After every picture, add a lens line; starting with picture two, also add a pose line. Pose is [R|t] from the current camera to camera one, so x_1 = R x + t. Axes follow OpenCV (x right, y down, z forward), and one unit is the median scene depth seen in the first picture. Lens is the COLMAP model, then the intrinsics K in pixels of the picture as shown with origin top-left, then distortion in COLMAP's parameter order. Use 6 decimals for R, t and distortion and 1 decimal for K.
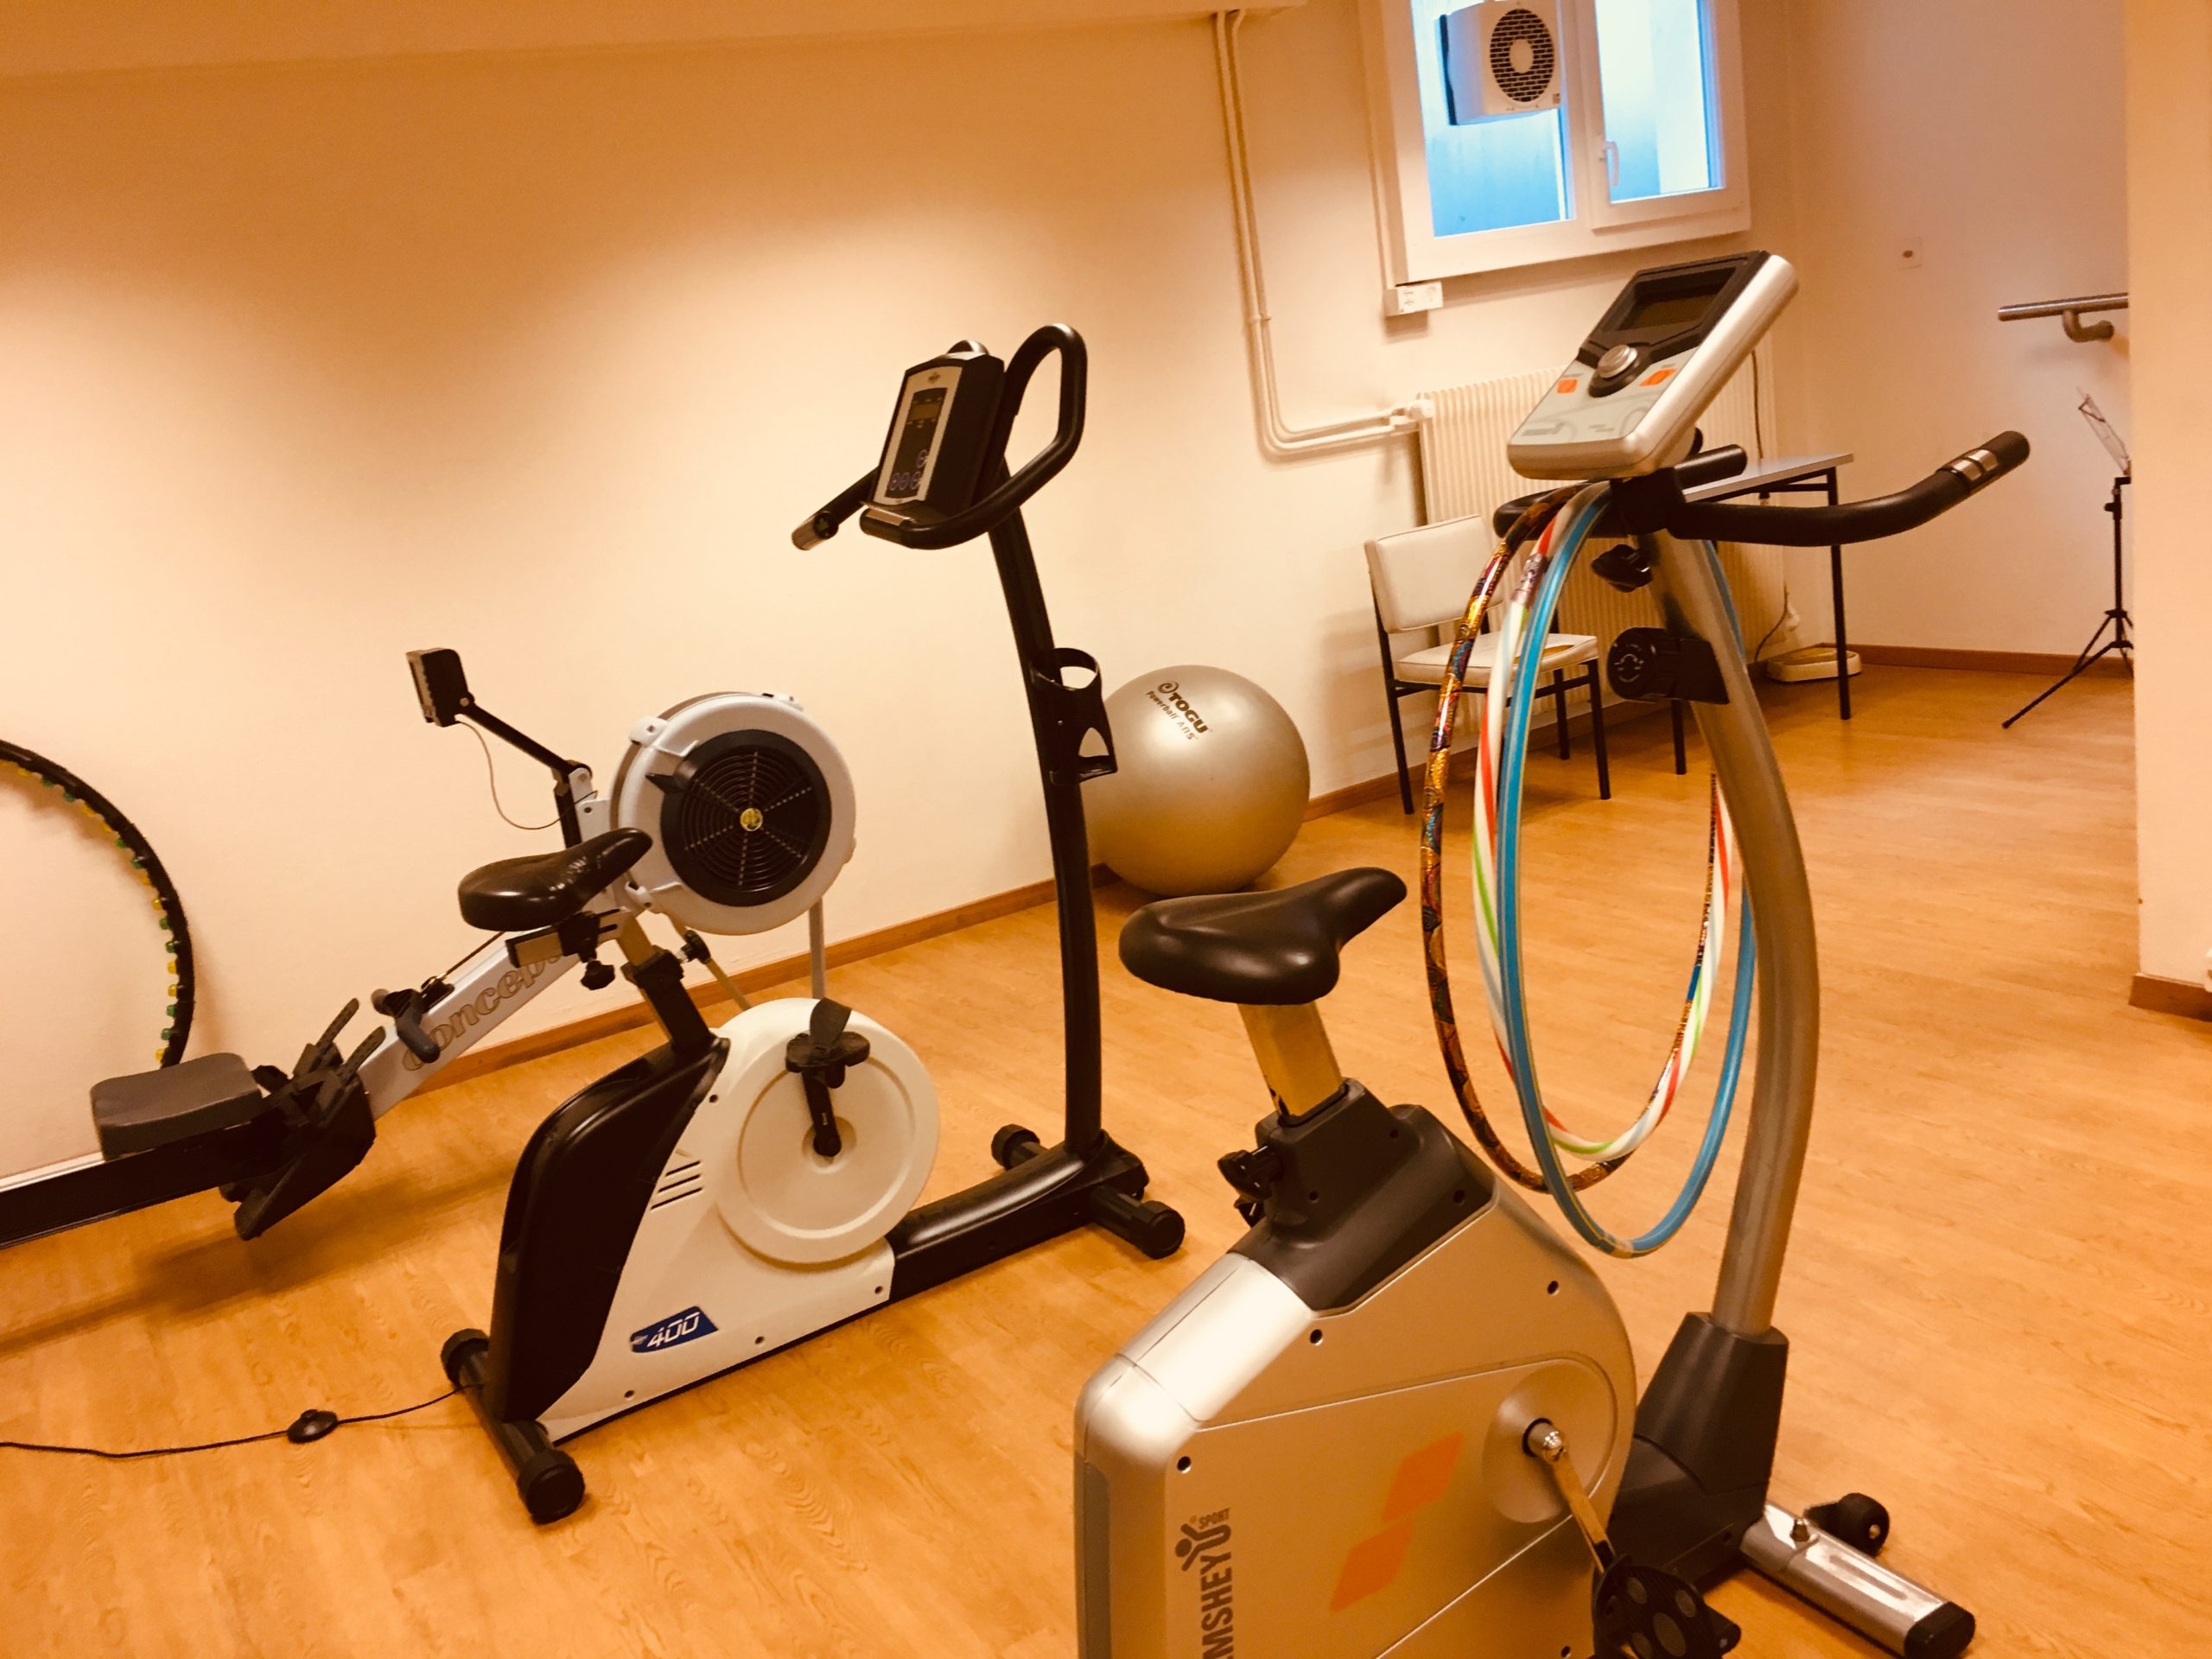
lens RADIAL K [[1882.1, 0, 1106.0], [0, 1882.1, 829.5], [0, 0, 1]] dist [0.062619, -0.000040]
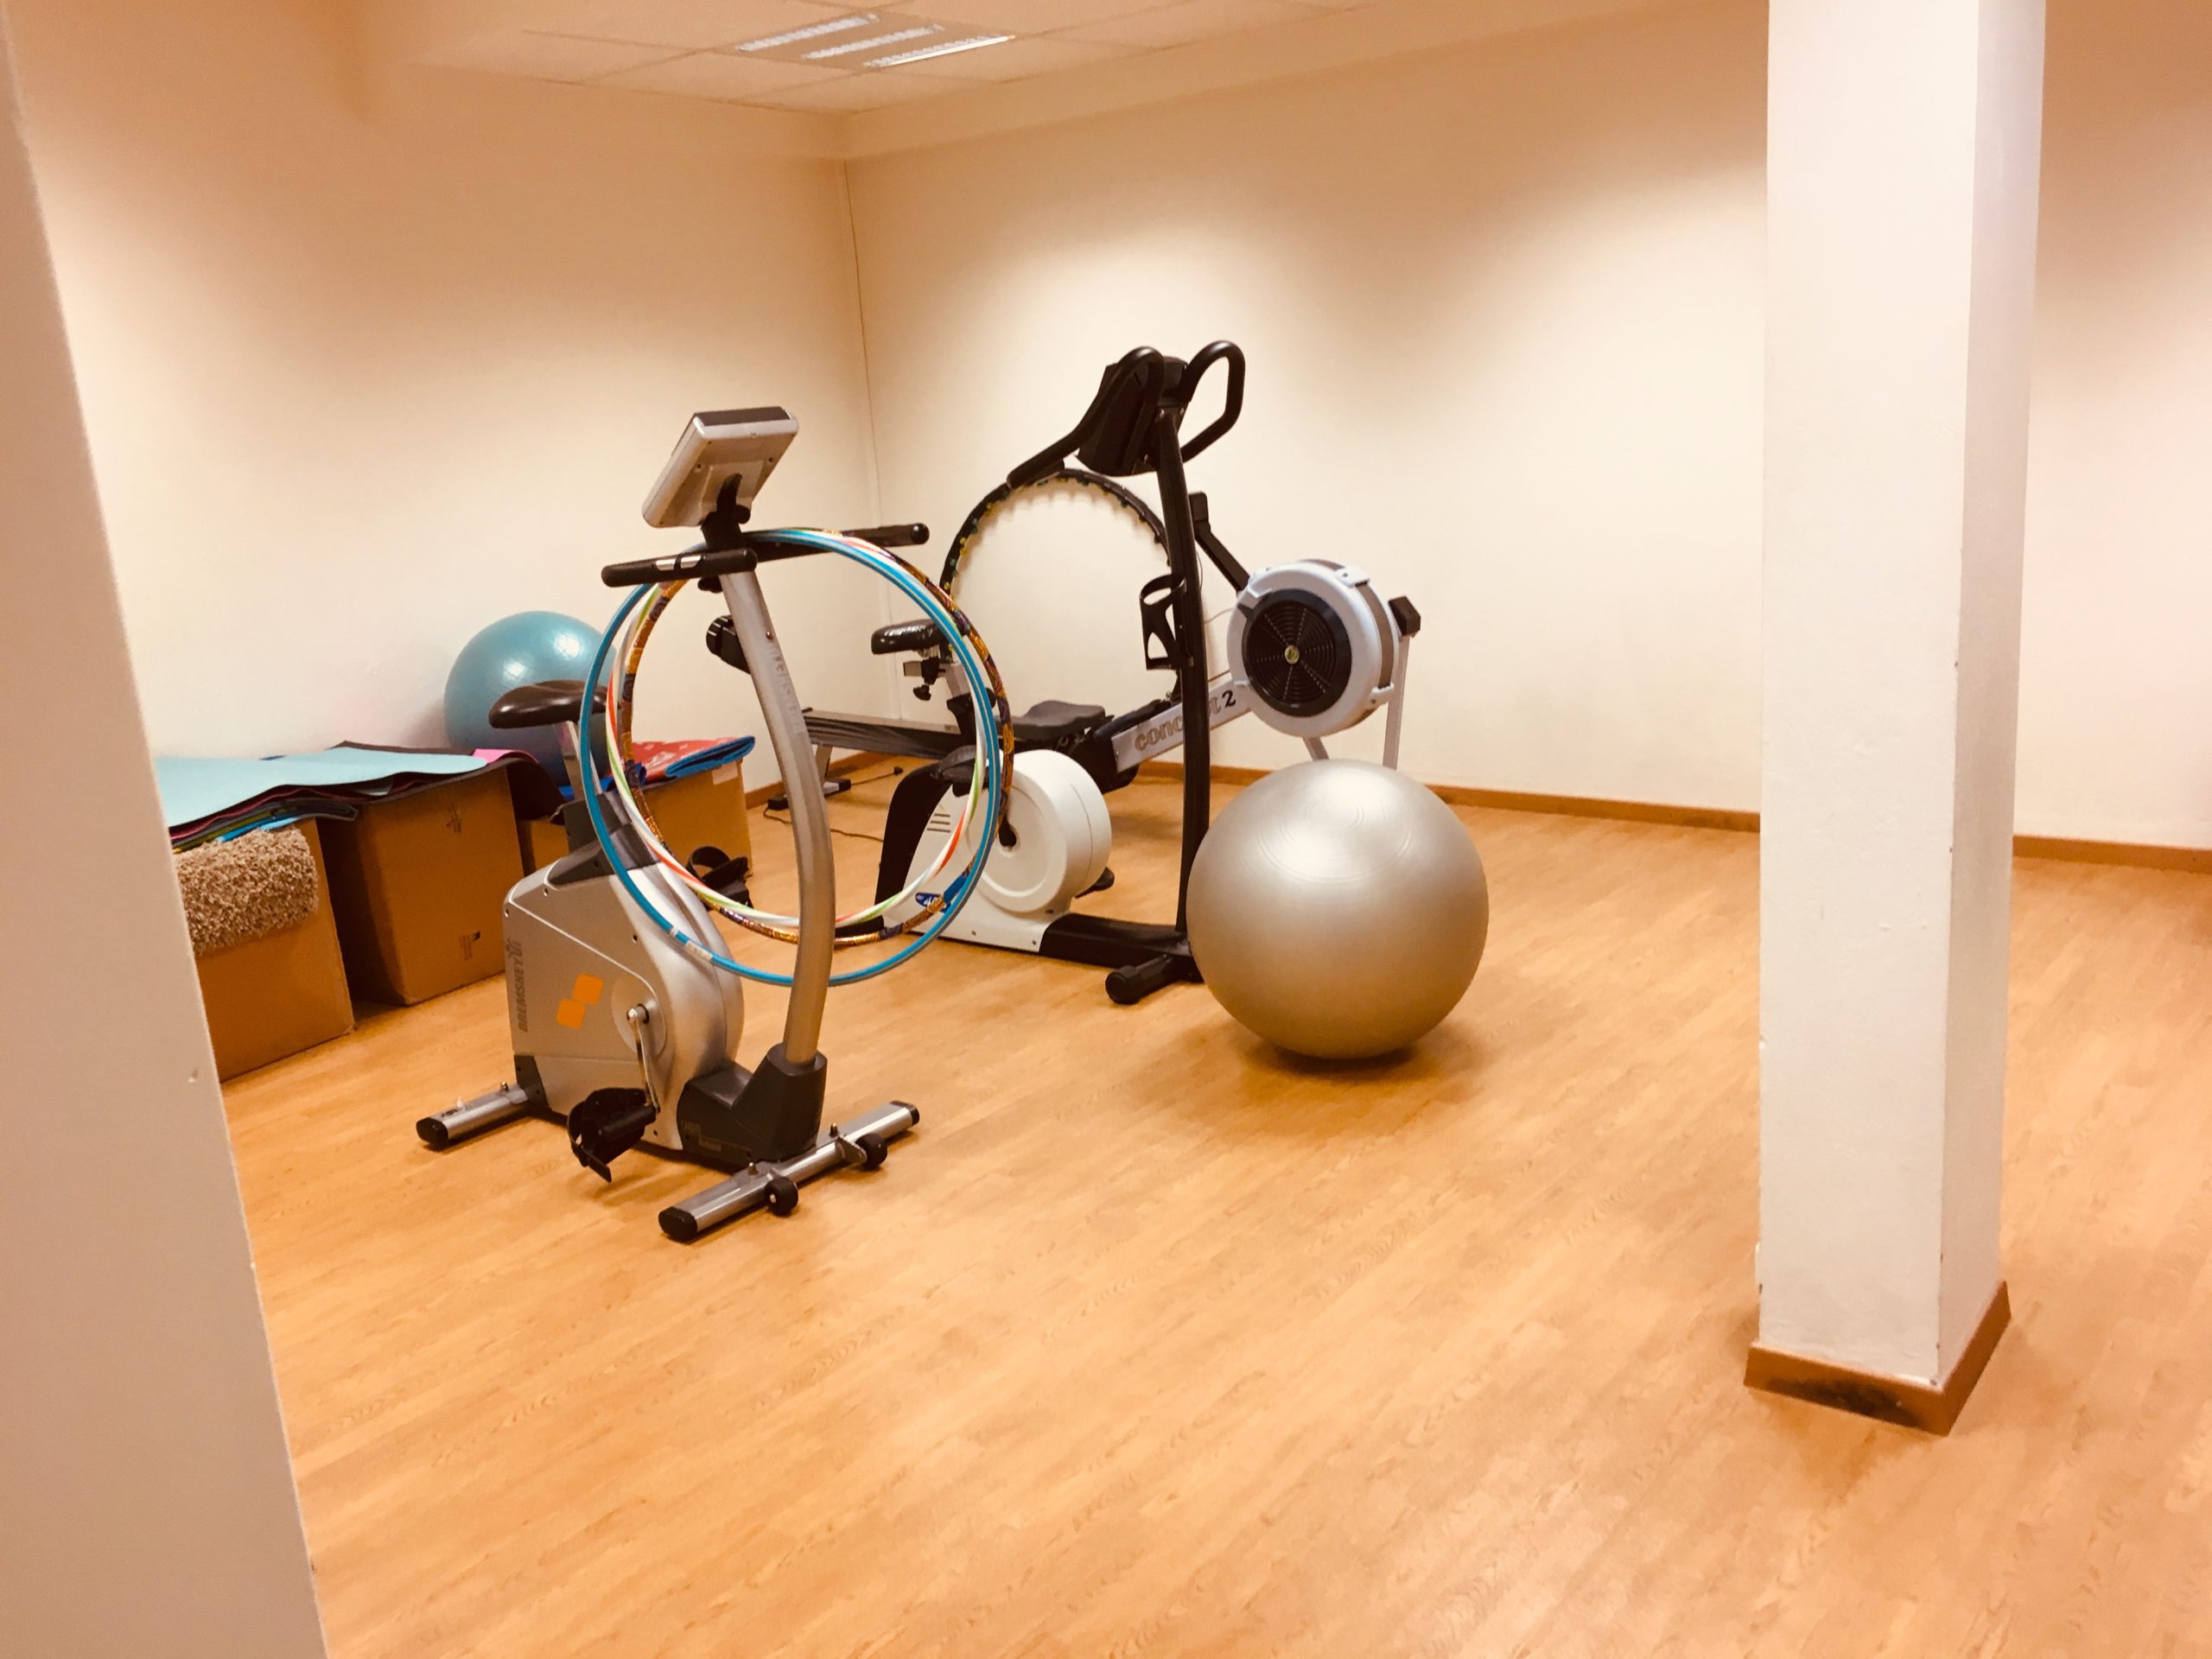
lens RADIAL K [[1882.1, 0, 1106.0], [0, 1882.1, 829.5], [0, 0, 1]] dist [0.062619, -0.000040]
pose [[0.344246, 0.334228, -0.877375, 1.256451], [-0.198363, 0.939288, 0.279984, -0.301403], [0.917686, 0.077656, 0.389644, 0.428589]]
